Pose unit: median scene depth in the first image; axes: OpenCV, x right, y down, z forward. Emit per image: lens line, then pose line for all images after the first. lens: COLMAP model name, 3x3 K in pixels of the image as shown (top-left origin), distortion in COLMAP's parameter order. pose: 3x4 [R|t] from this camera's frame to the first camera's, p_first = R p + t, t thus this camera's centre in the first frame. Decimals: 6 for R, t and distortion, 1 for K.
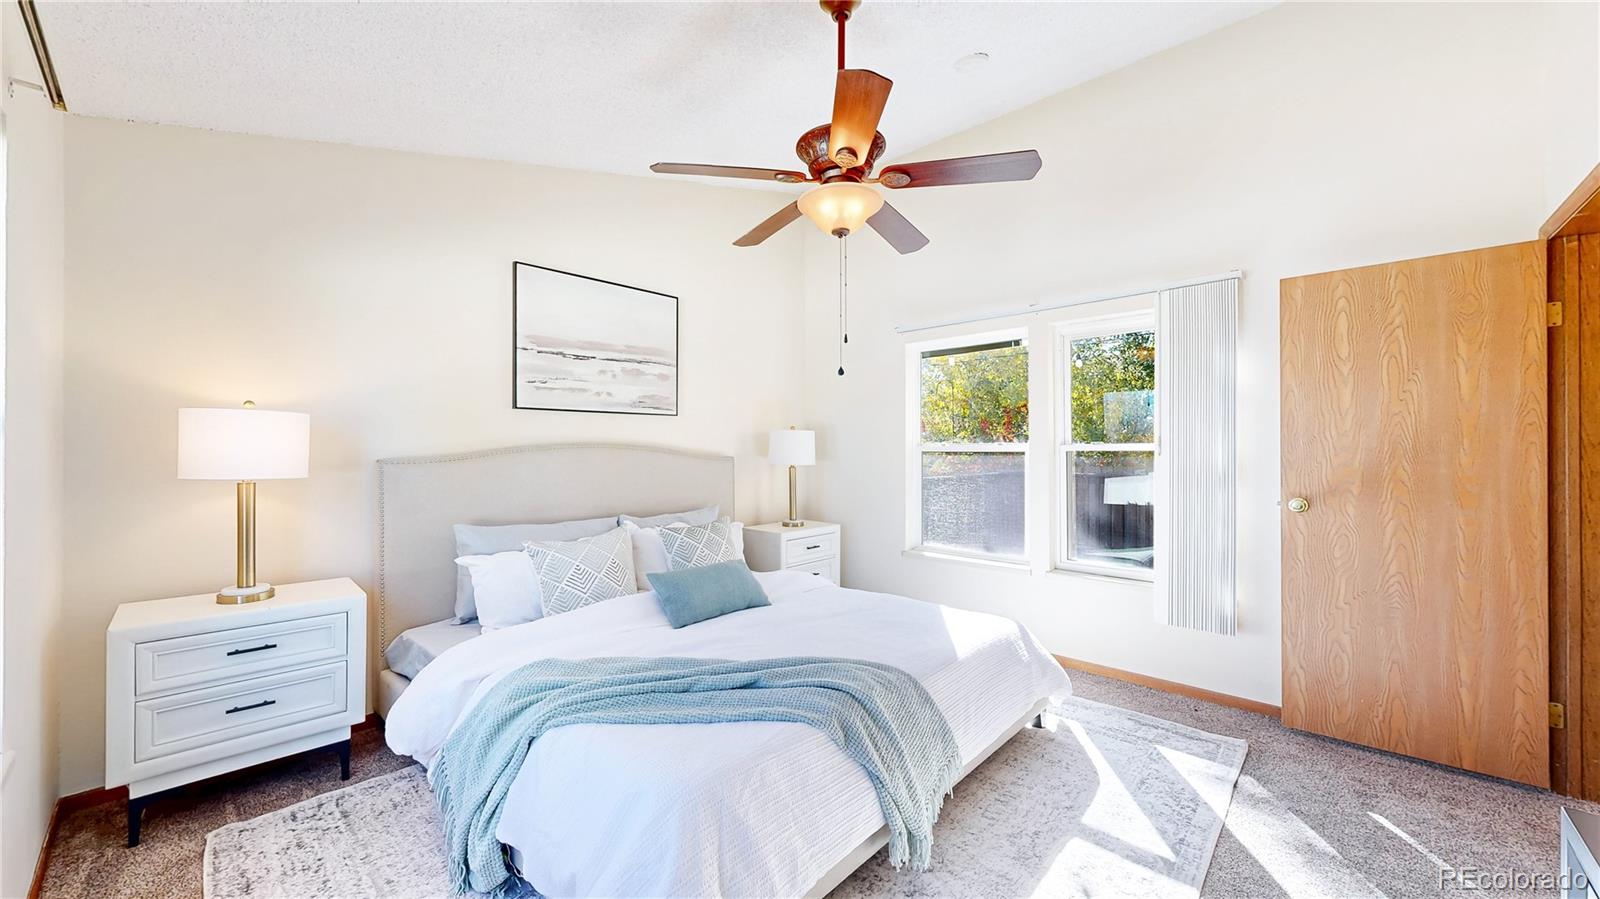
lens RADIAL K [[586.5, 0, 801.2], [0, 586.5, 452.4], [0, 0, 1]] dist [-0.000293, 0.000083]
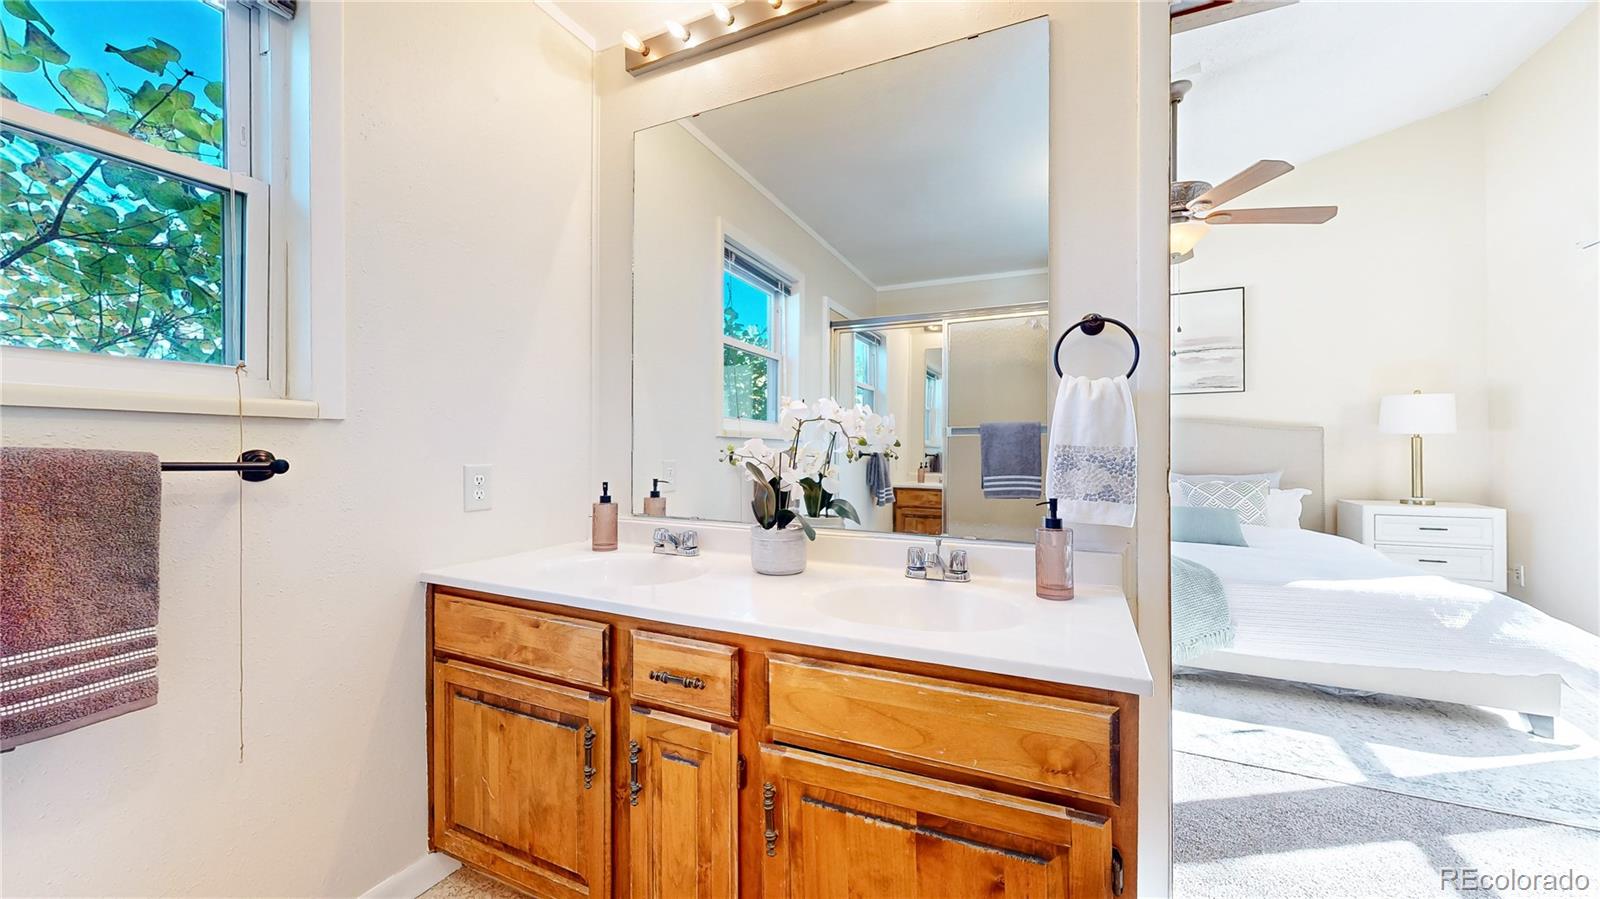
lens RADIAL K [[586.5, 0, 800.5], [0, 586.5, 448.9], [0, 0, 1]] dist [-0.000293, 0.000083]
pose [[0.304794, -0.001432, -0.952417, 0.608931], [0.002829, 0.999996, -0.000598, 0.046372], [0.952414, -0.002512, 0.304797, -0.159430]]
